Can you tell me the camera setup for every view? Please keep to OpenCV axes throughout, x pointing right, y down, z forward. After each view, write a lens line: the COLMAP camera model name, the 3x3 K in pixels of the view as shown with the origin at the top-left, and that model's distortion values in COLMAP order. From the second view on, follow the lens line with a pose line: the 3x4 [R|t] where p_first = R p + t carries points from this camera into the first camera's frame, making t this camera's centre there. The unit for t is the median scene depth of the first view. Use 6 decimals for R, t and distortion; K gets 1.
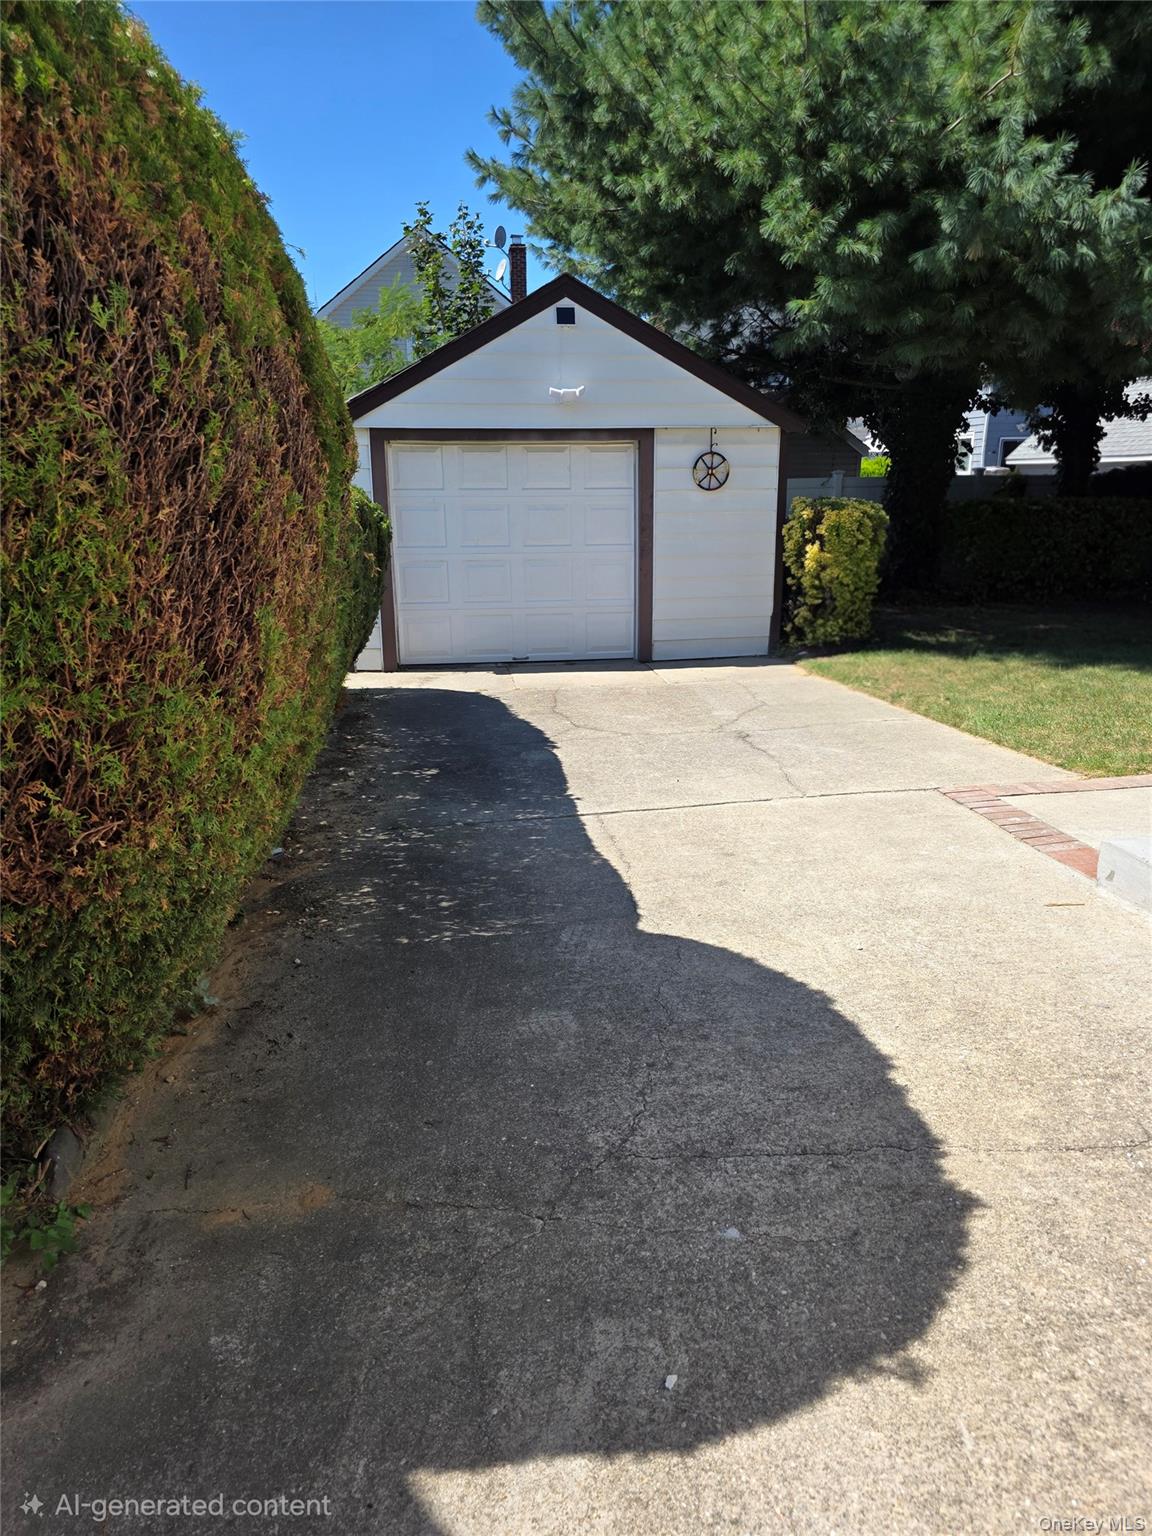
lens RADIAL K [[1058.8, 0, 584.4], [0, 1058.8, 770.5], [0, 0, 1]] dist [0.046970, -0.003610]
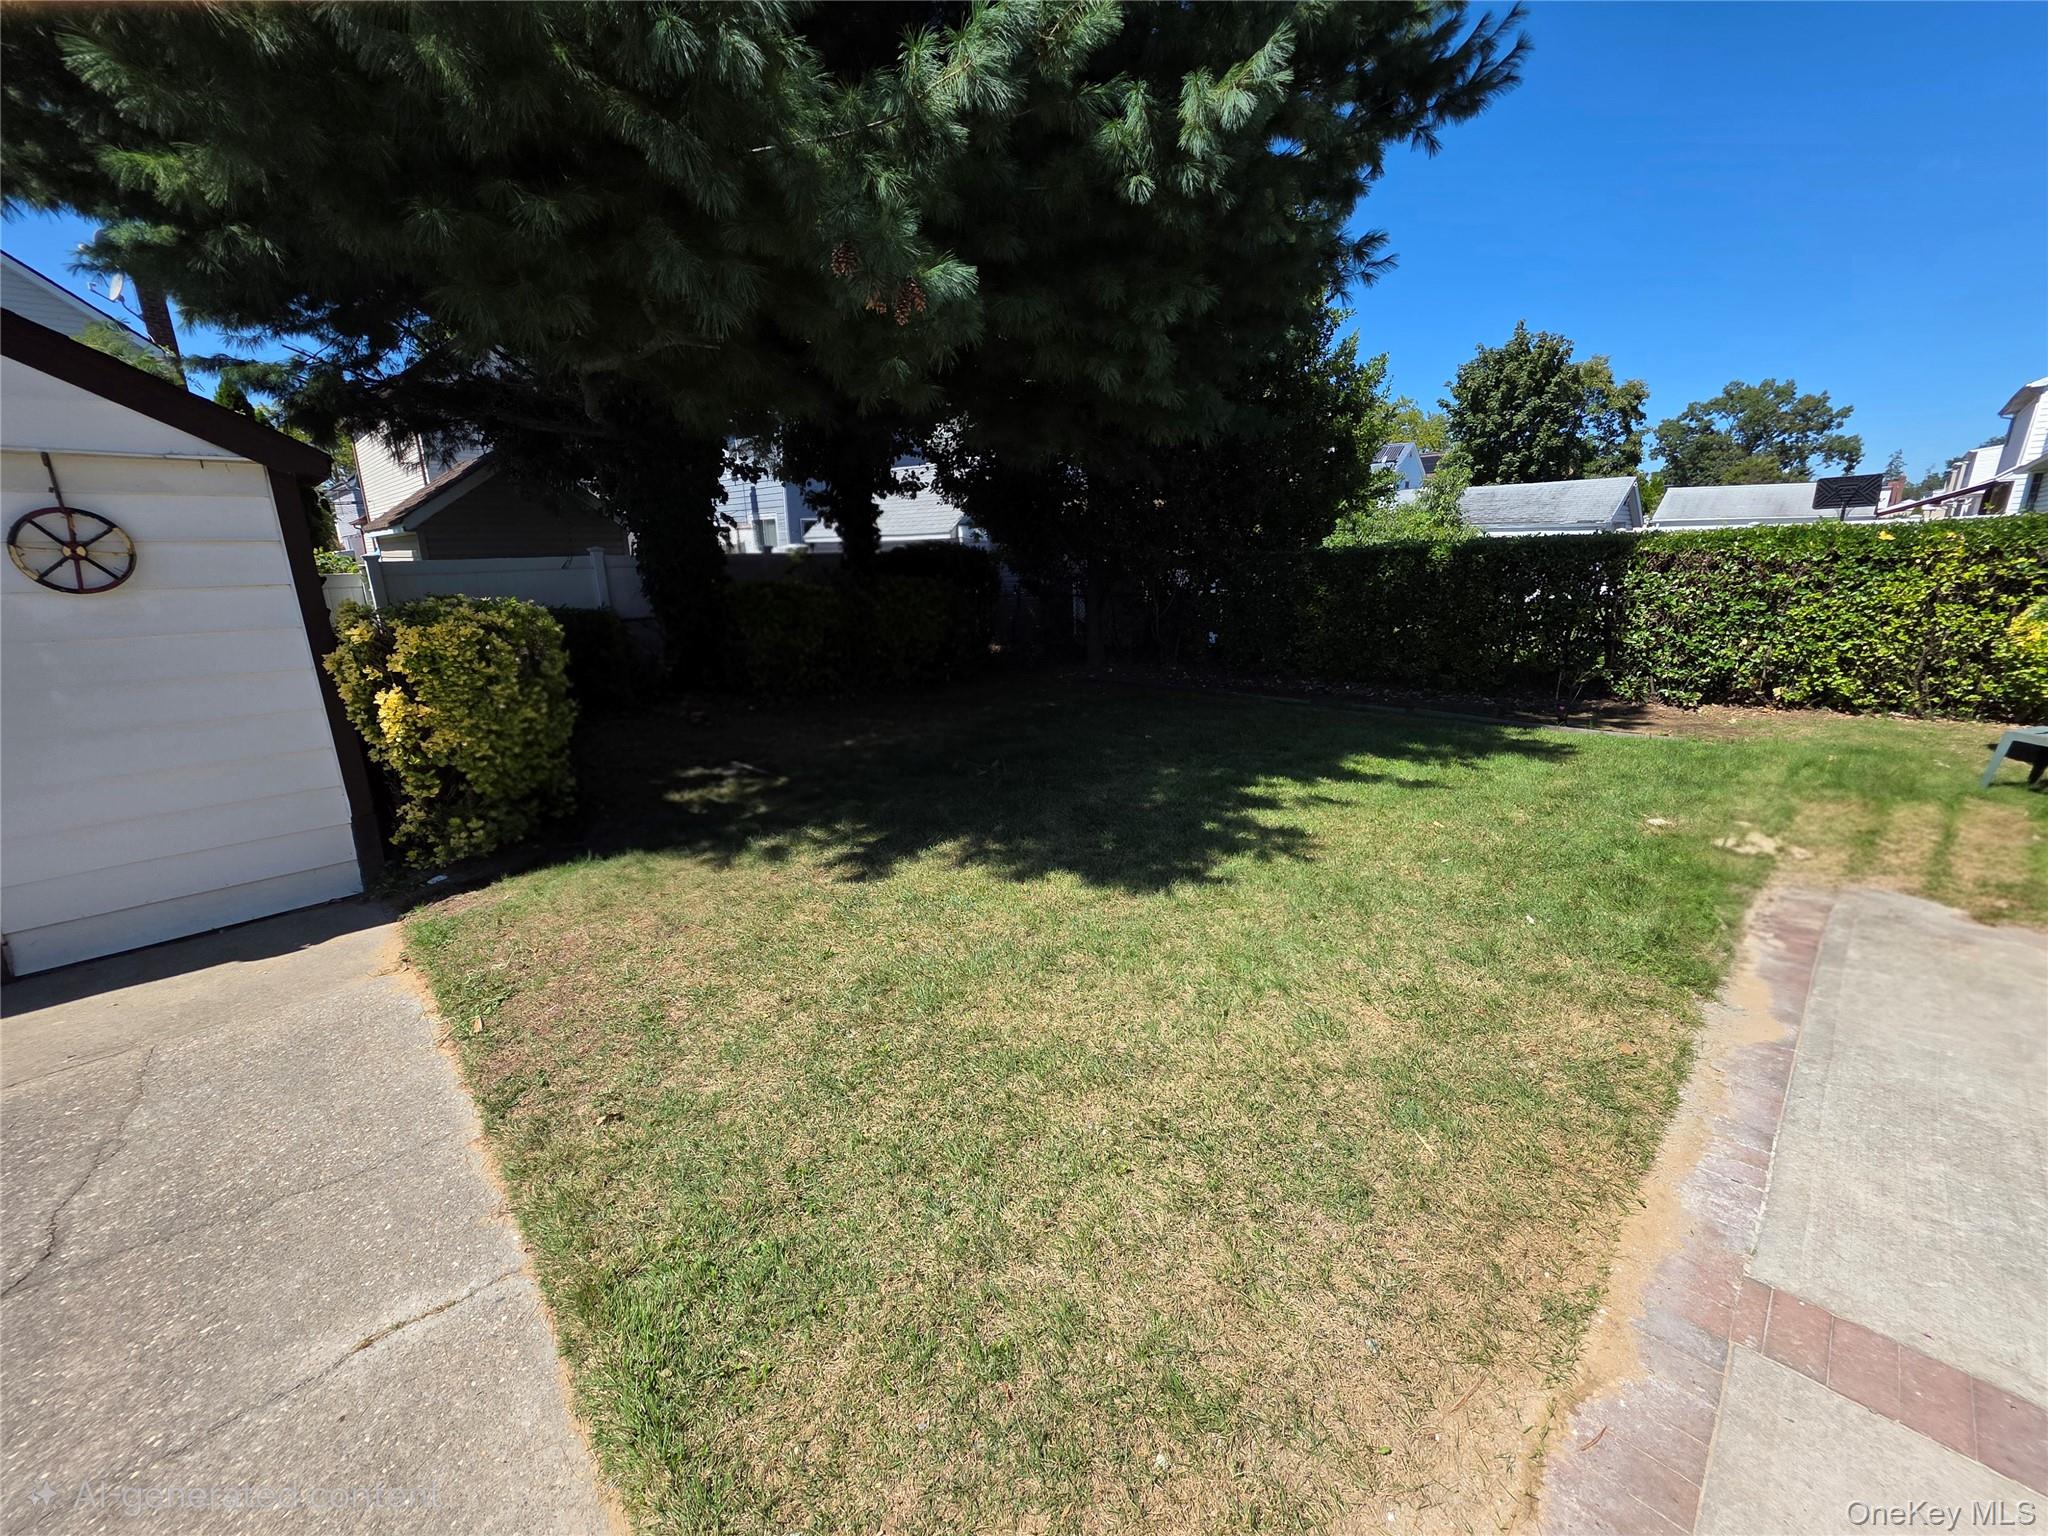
lens RADIAL K [[815.8, 0, 1029.1], [0, 815.8, 760.8], [0, 0, 1]] dist [0.000857, 0.000463]
pose [[0.826945, -0.146136, 0.542960, 0.246869], [0.155882, 0.987369, 0.028335, -0.139435], [-0.540243, 0.061207, 0.839280, 0.493342]]
